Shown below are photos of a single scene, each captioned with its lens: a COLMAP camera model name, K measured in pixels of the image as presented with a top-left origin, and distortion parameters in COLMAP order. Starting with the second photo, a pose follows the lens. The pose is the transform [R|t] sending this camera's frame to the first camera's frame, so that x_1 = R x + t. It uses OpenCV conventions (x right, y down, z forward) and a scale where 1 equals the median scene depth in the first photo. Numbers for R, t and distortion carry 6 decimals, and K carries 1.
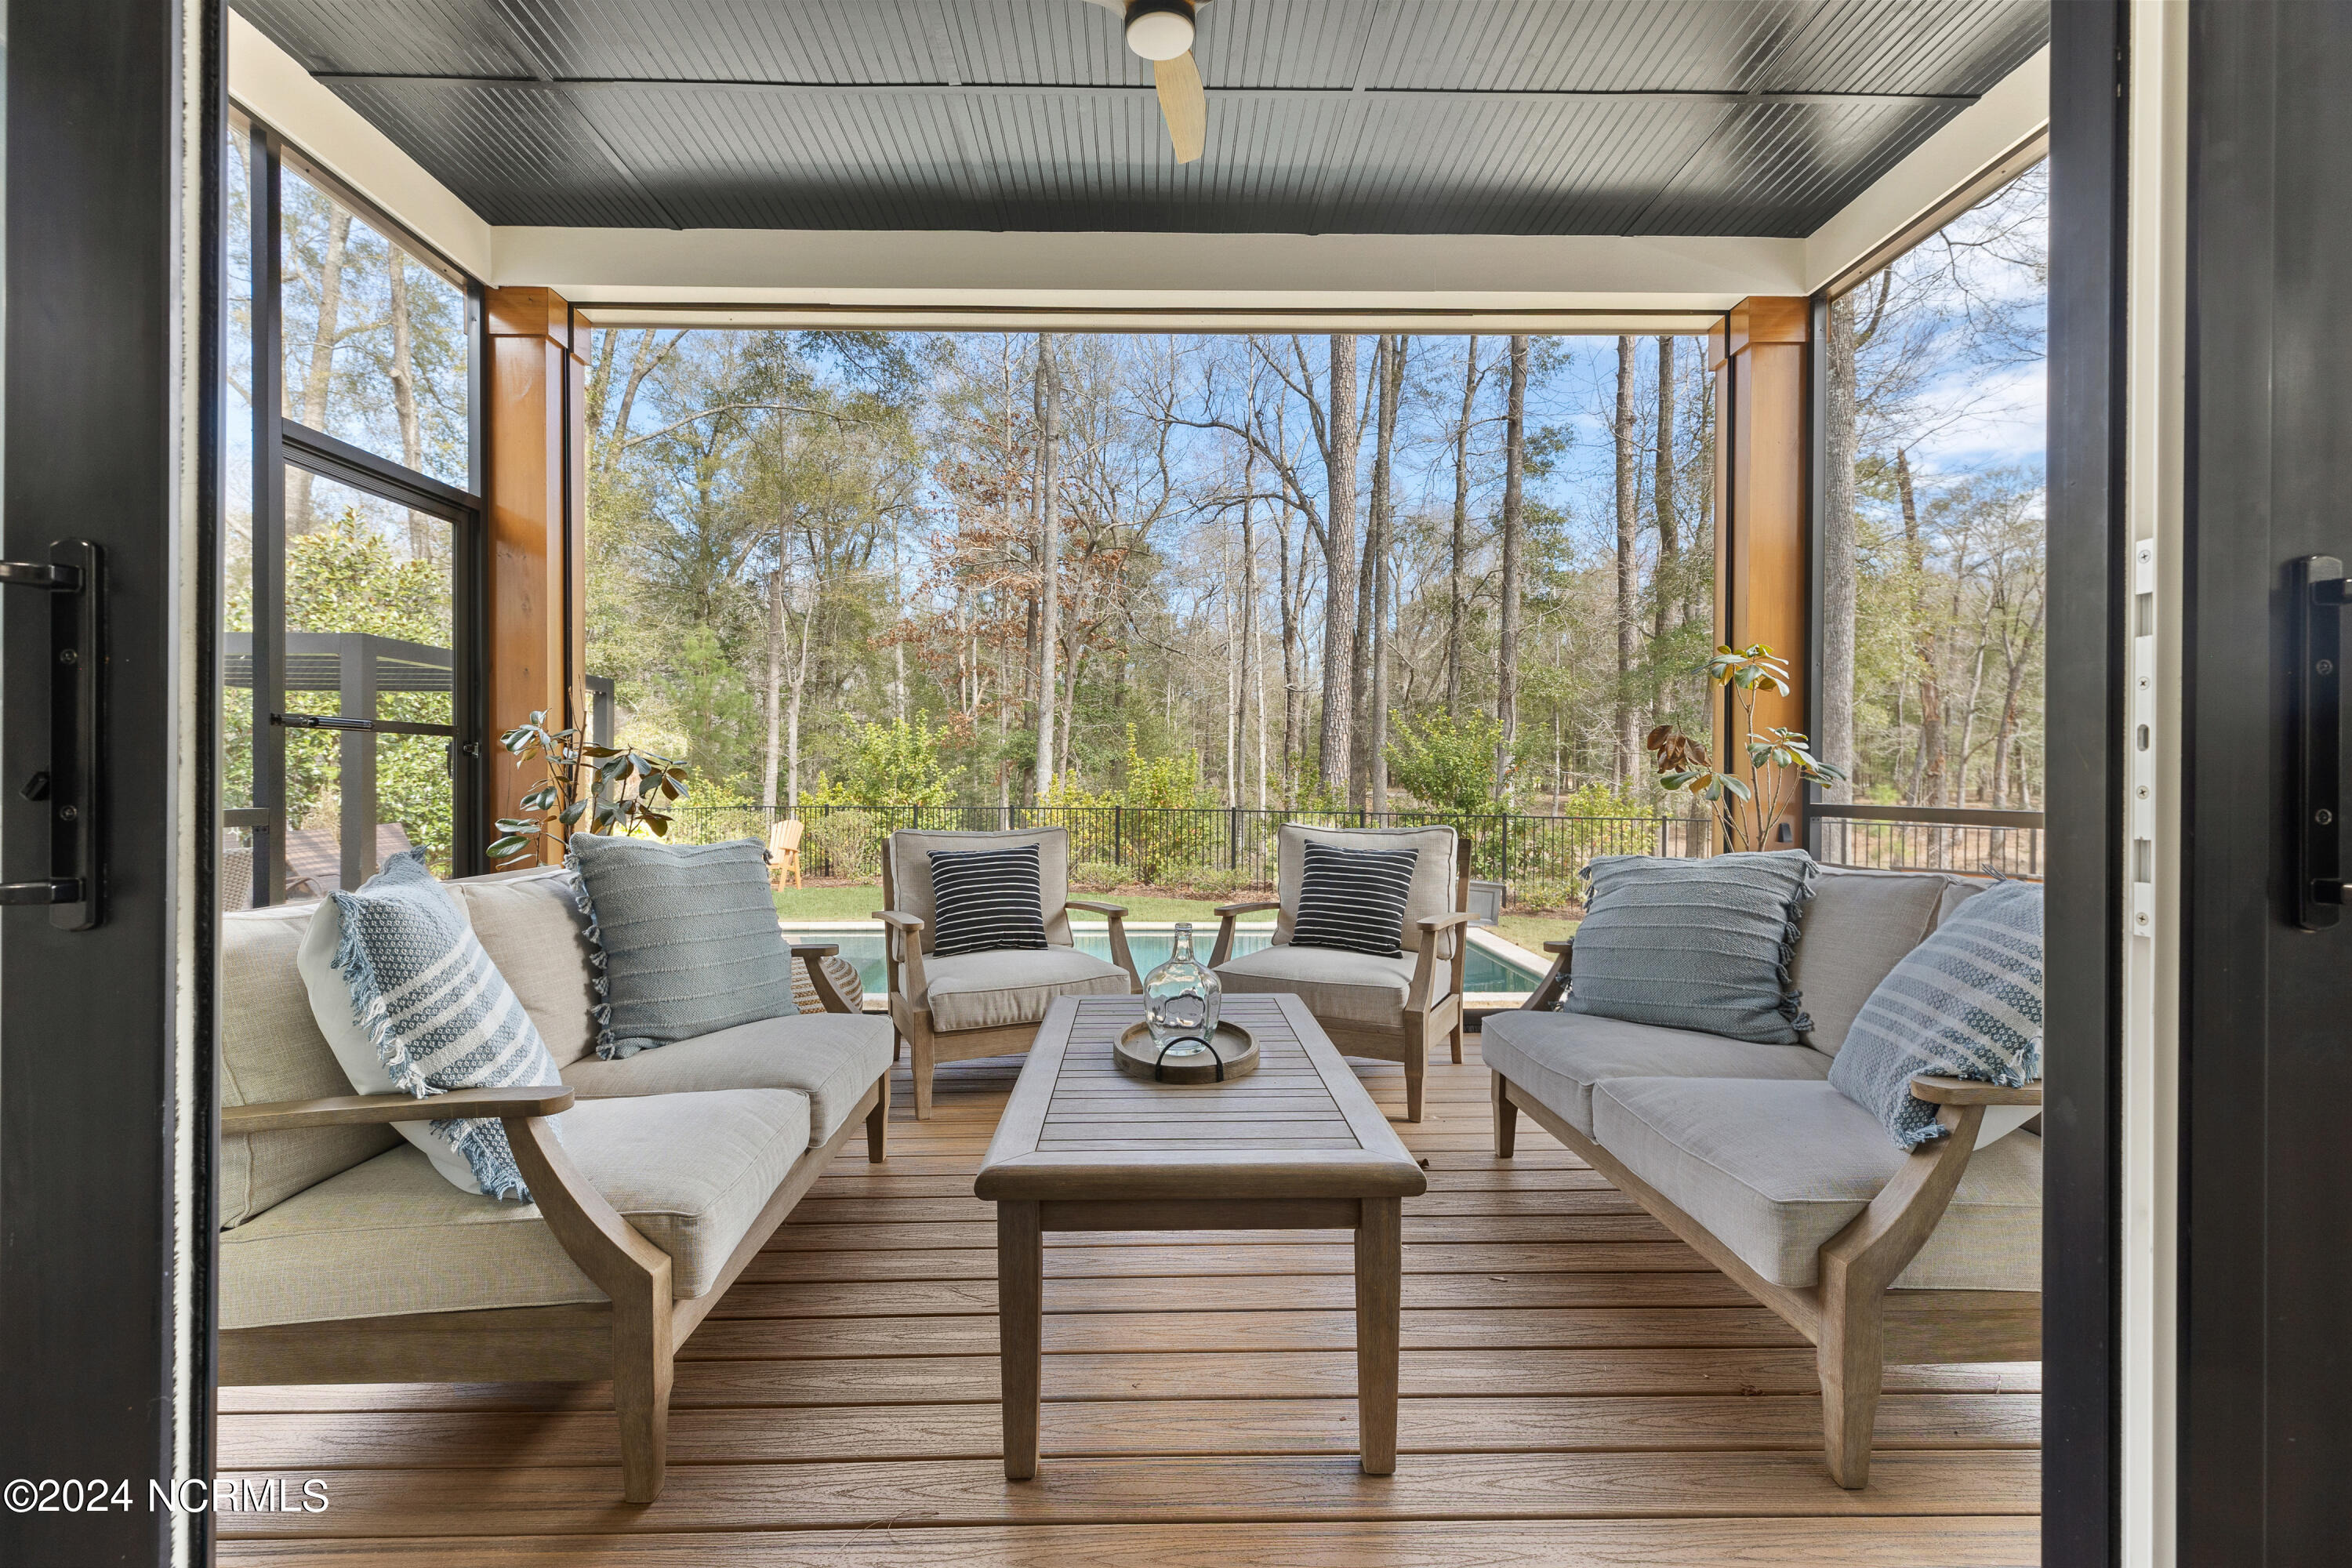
lens RADIAL K [[1056.2, 0, 1152.7], [0, 1056.2, 785.7], [0, 0, 1]] dist [0.001788, 0.000516]
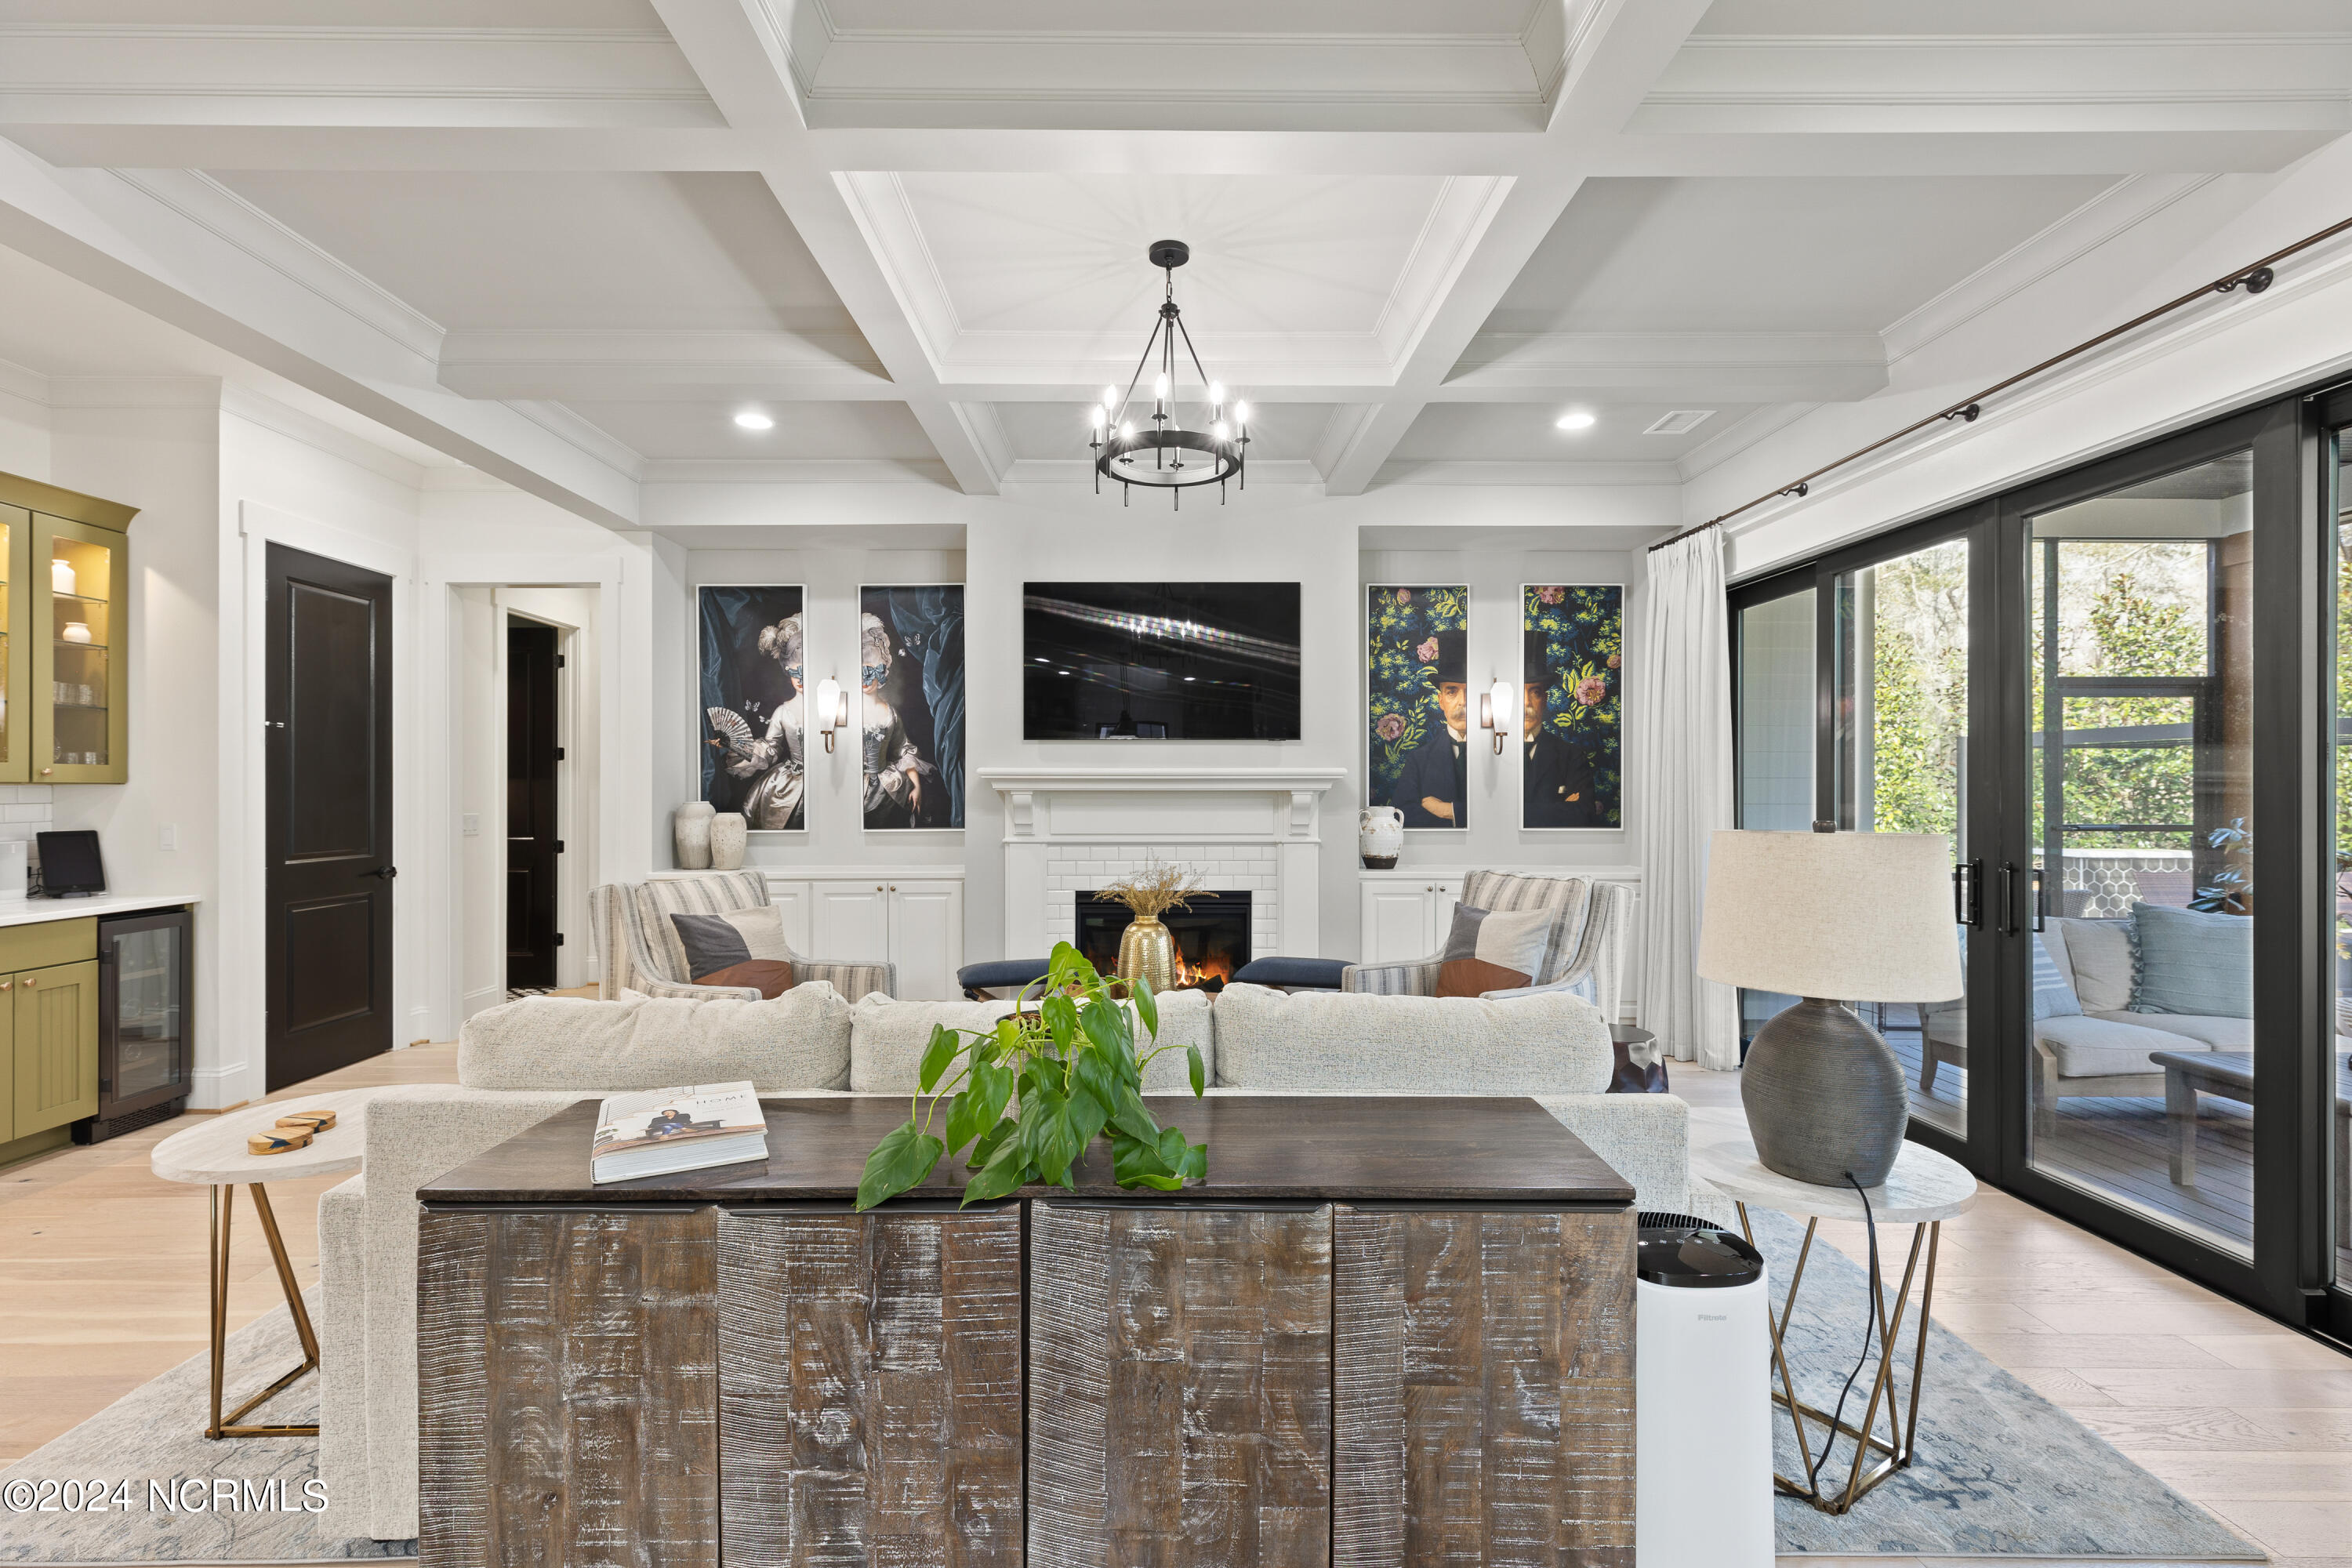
lens RADIAL K [[1056.2, 0, 1162.2], [0, 1056.2, 786.8], [0, 0, 1]] dist [0.001788, 0.000516]
pose [[-0.002114, -0.004294, -0.999989, 0.887321], [-0.007986, 0.999959, -0.004277, -0.090869], [0.999966, 0.007977, -0.002148, -0.517422]]
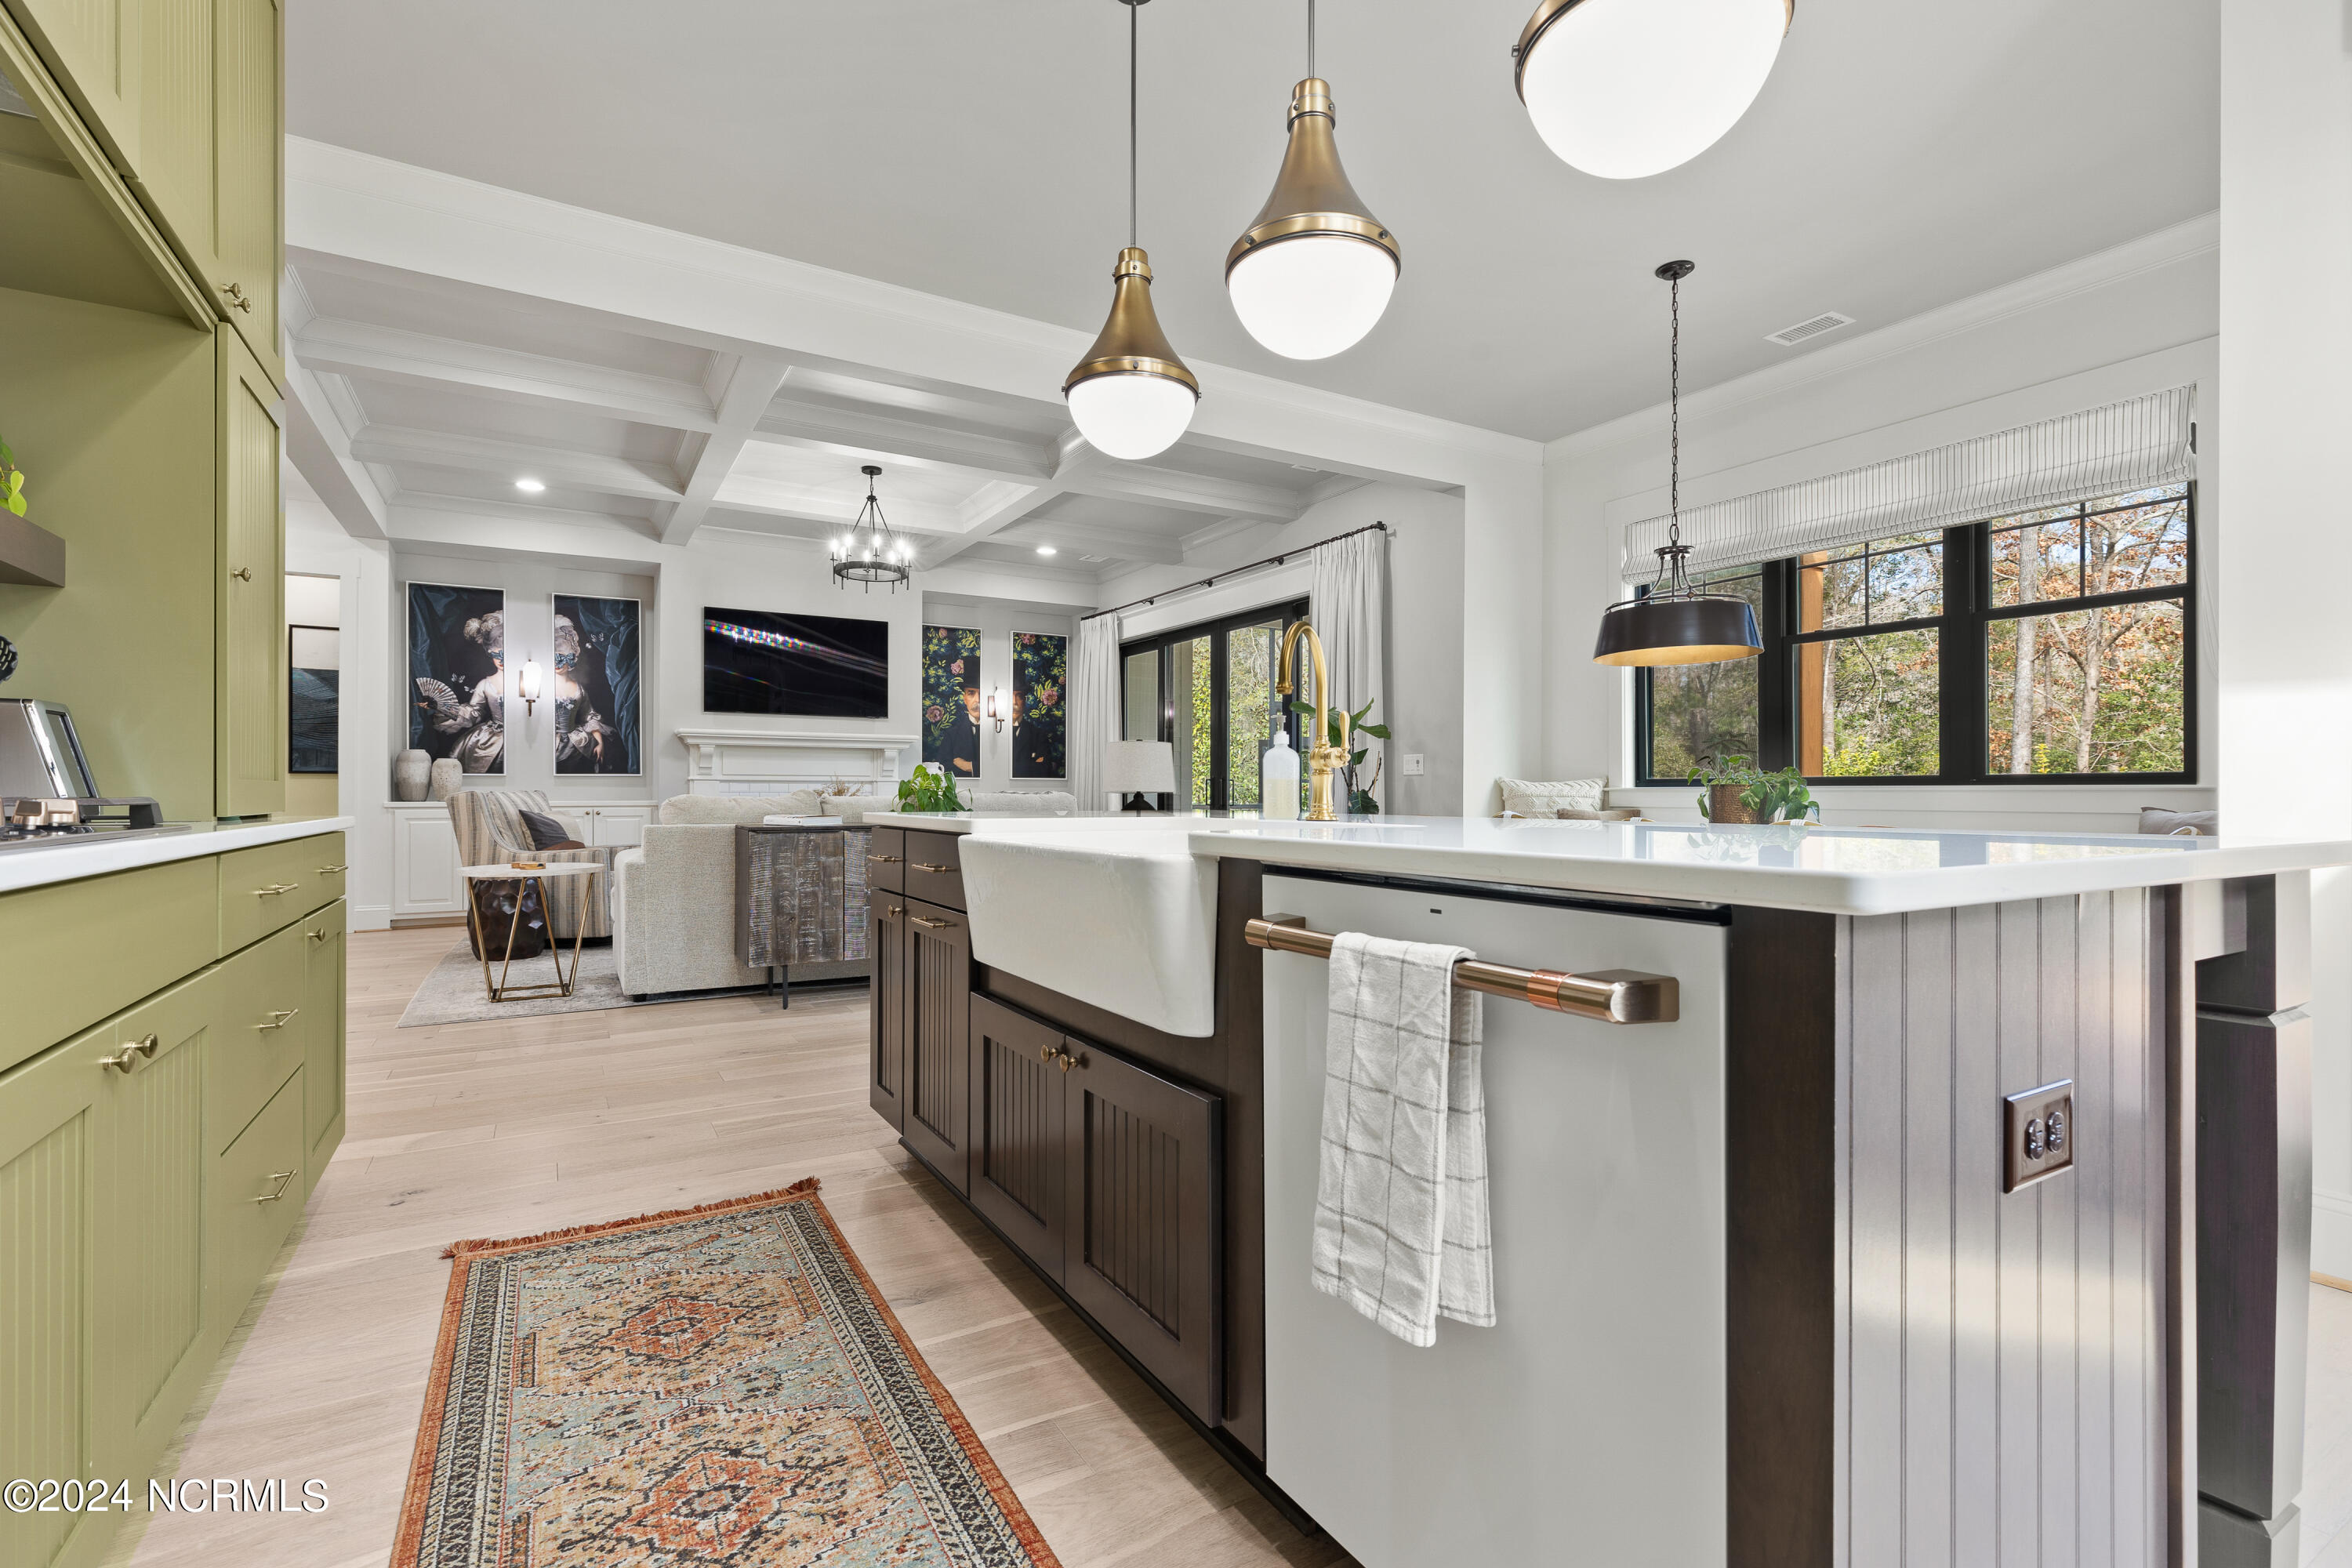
lens RADIAL K [[1056.2, 0, 1163.5], [0, 1056.2, 790.6], [0, 0, 1]] dist [0.001788, 0.000516]
pose [[0.494566, -0.004320, -0.869129, 1.729722], [-0.007465, 0.999930, -0.009218, 0.007863], [0.869108, 0.011048, 0.494499, -0.929085]]
